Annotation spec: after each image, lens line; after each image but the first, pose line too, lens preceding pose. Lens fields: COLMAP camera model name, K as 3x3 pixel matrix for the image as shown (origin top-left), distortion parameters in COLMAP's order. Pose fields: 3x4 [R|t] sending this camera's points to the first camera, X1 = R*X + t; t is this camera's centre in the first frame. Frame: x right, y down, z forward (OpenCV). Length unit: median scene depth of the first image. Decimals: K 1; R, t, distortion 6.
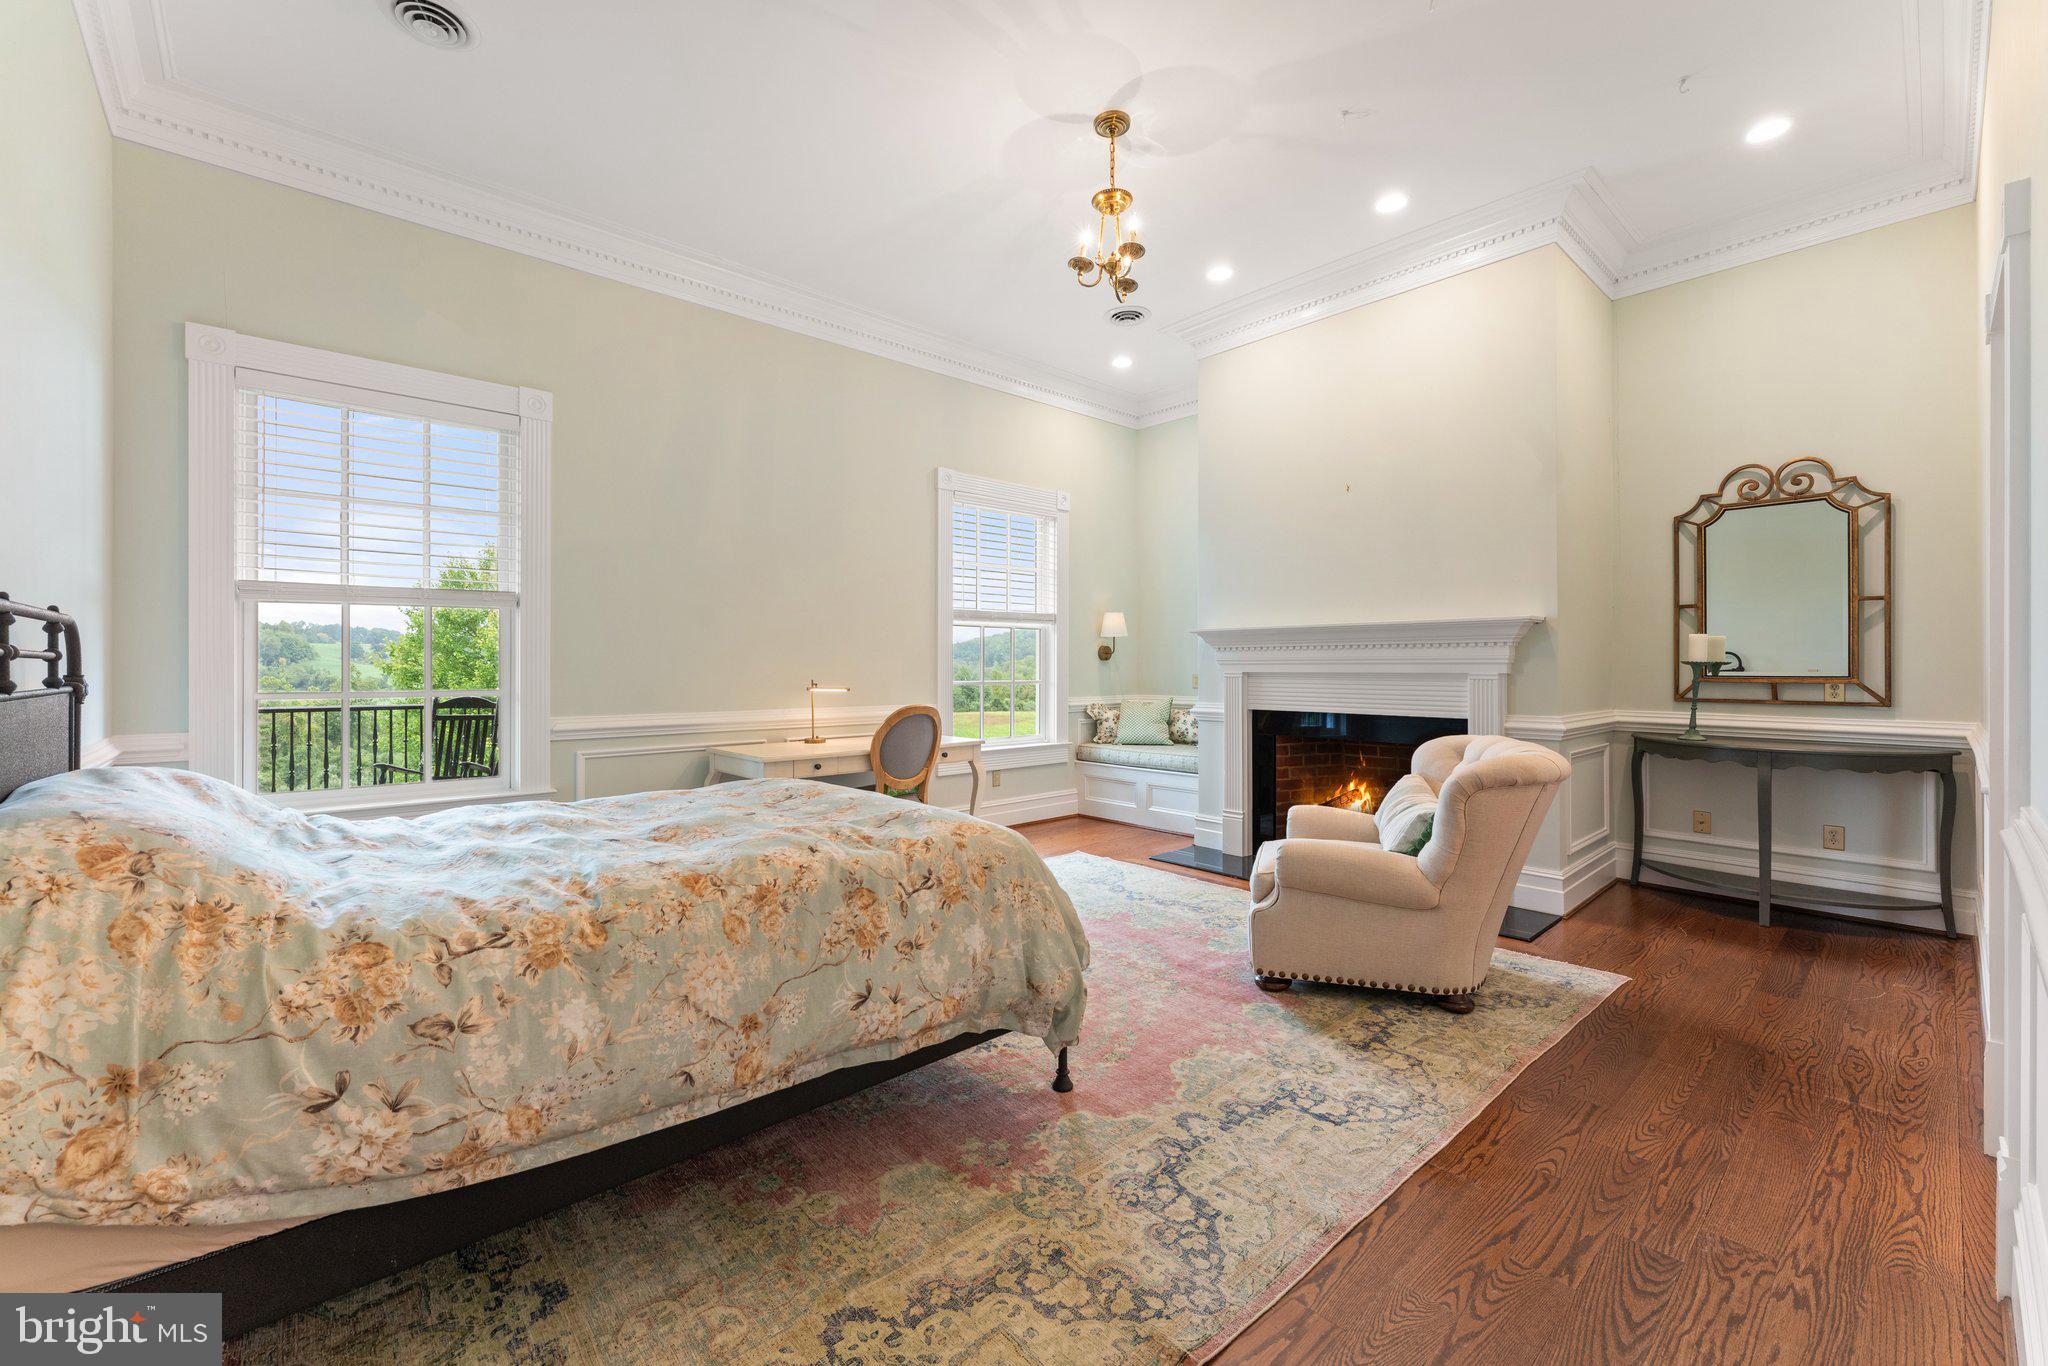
lens RADIAL K [[834.2, 0, 1024.0], [0, 834.2, 666.4], [0, 0, 1]] dist [-0.000904, -0.000146]
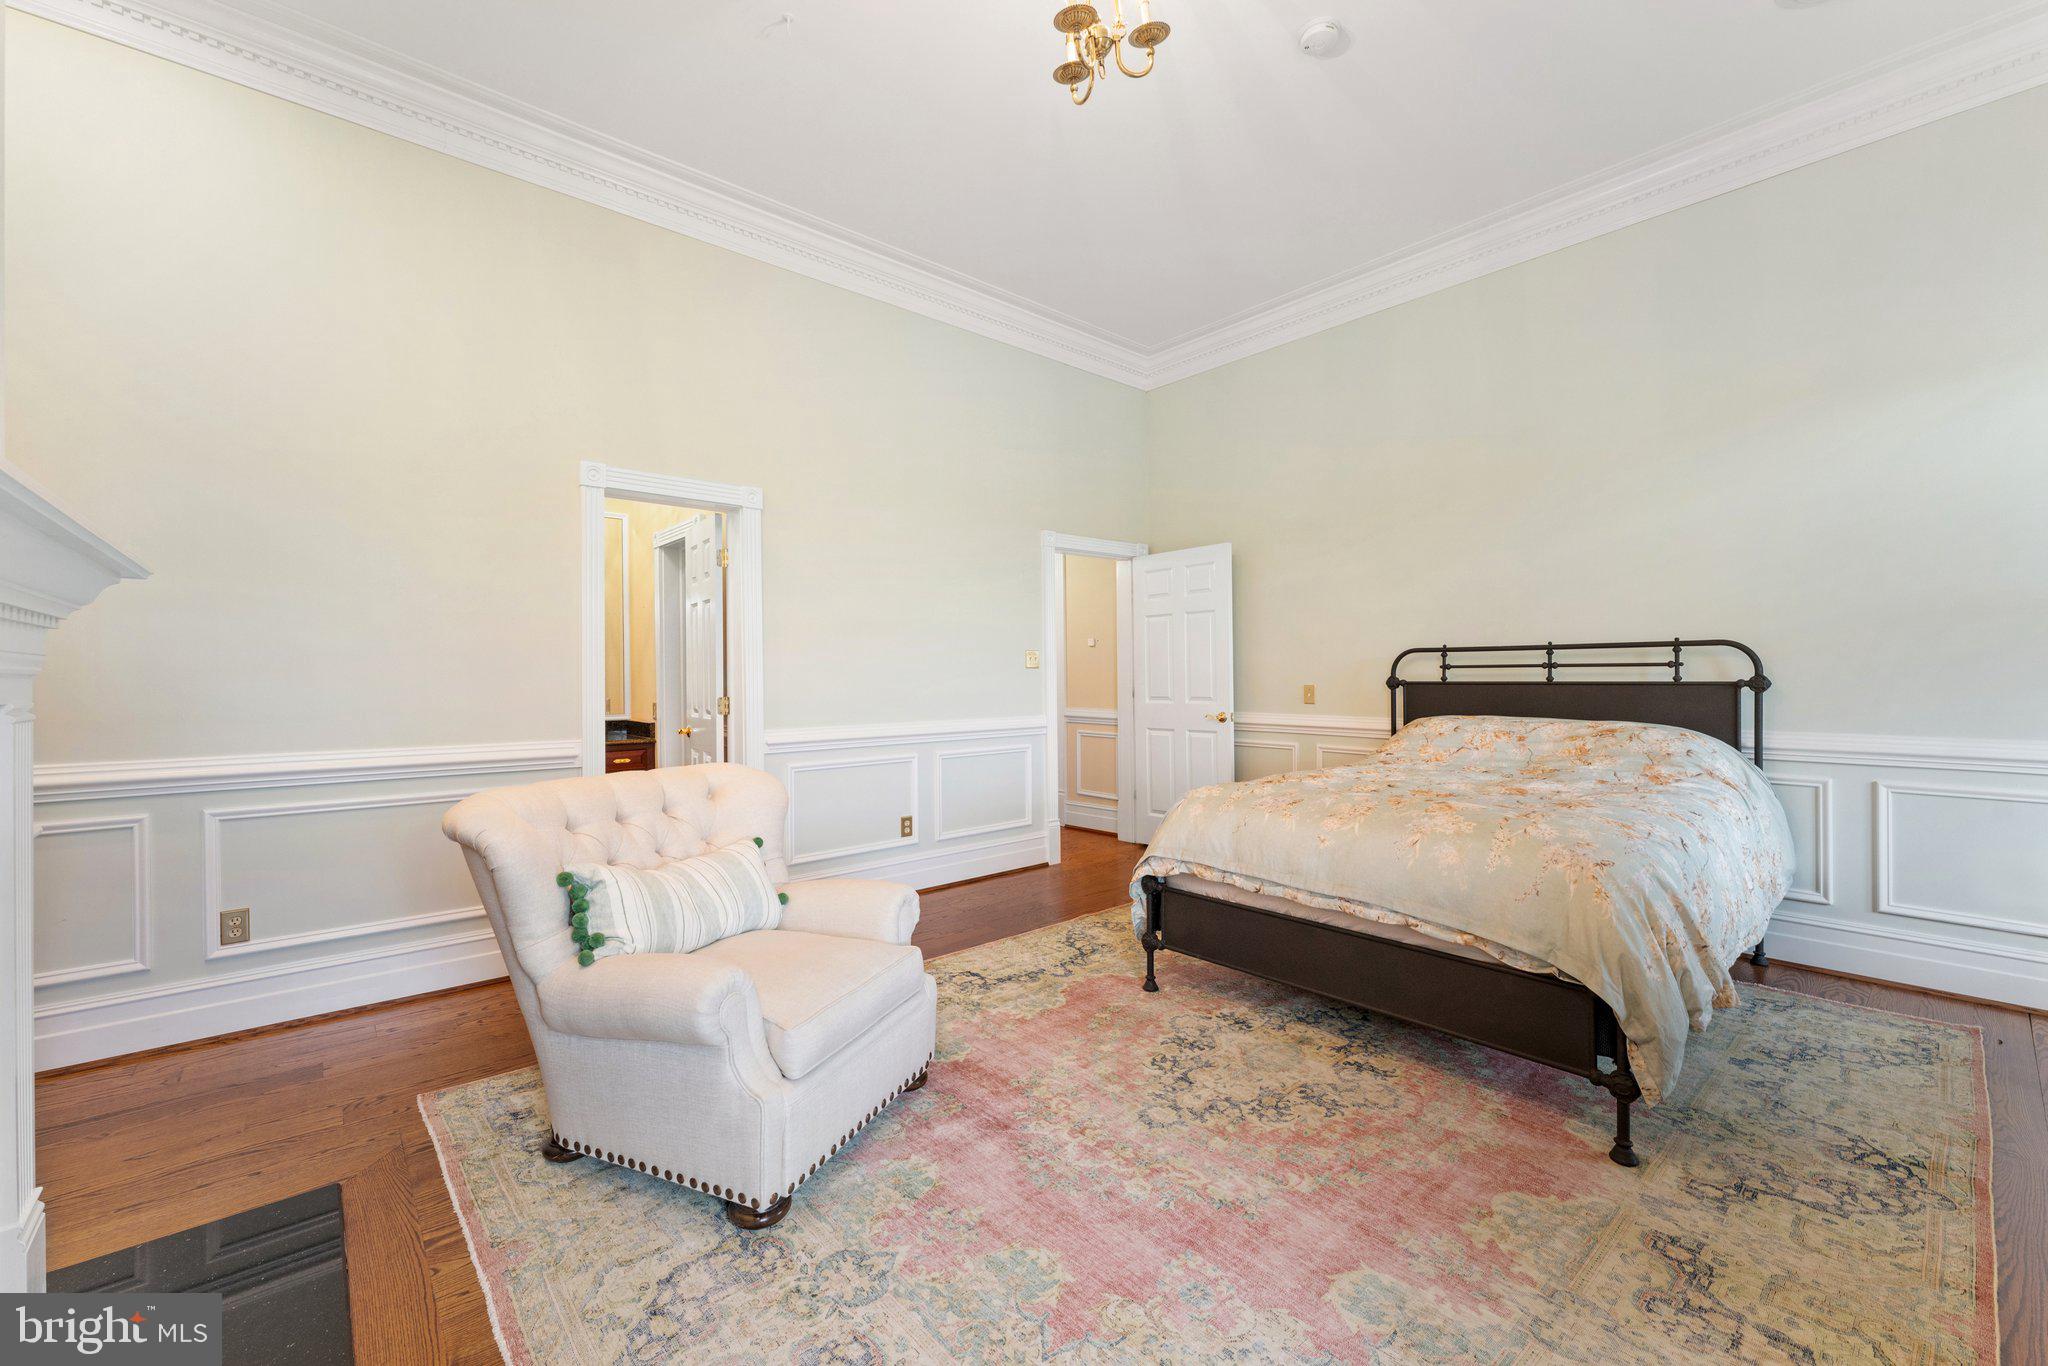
lens RADIAL K [[834.2, 0, 1024.0], [0, 834.2, 666.4], [0, 0, 1]] dist [-0.000904, -0.000146]
pose [[-0.999875, 0.005989, 0.014657, 0.236456], [0.005850, 0.999938, -0.009468, -0.002438], [-0.014713, -0.009381, -0.999848, 2.448460]]
